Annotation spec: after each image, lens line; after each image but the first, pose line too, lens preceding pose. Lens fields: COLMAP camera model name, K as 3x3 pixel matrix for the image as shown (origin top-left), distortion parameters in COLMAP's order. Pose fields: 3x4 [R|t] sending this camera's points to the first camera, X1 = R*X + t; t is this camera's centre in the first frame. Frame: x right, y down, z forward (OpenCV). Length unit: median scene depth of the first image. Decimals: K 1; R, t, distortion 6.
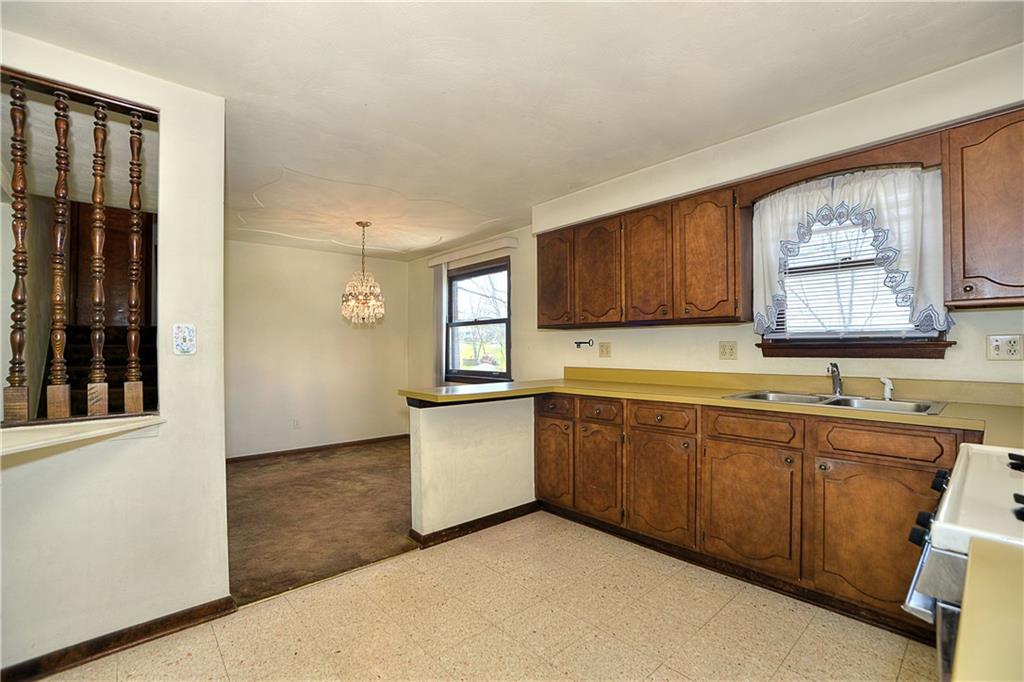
lens RADIAL K [[453.5, 0, 491.7], [0, 453.5, 341.2], [0, 0, 1]] dist [0.002181, 0.001856]
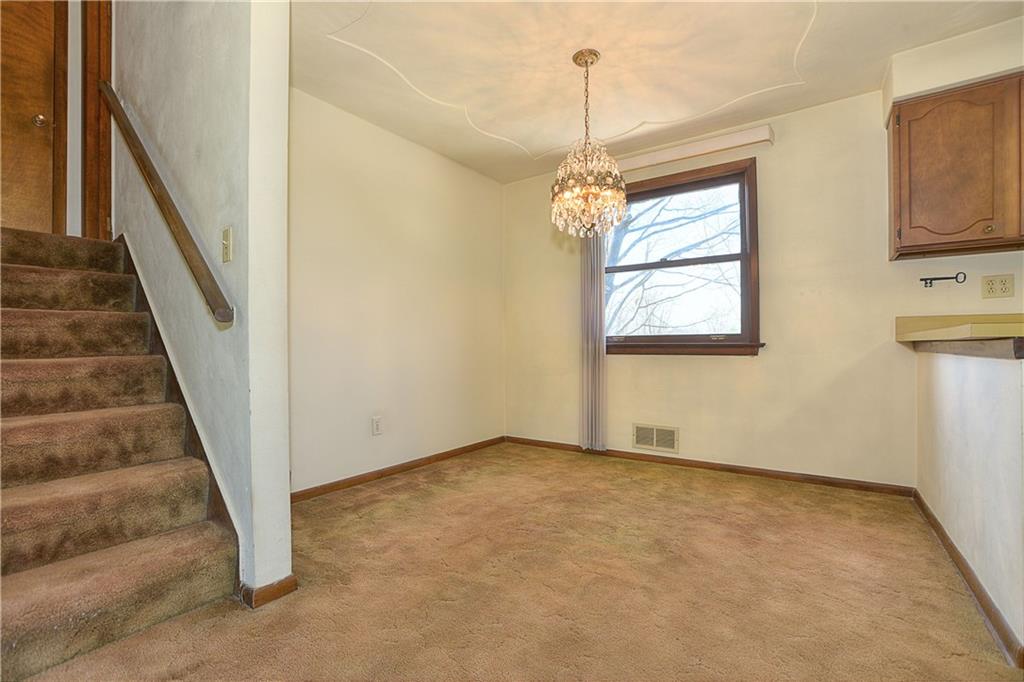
lens RADIAL K [[453.5, 0, 511.9], [0, 453.5, 340.7], [0, 0, 1]] dist [0.002181, 0.001856]
pose [[0.963515, -0.001662, 0.267650, -0.505104], [0.000198, 0.999985, 0.005497, 0.079206], [-0.267655, -0.005243, 0.963501, 0.474733]]
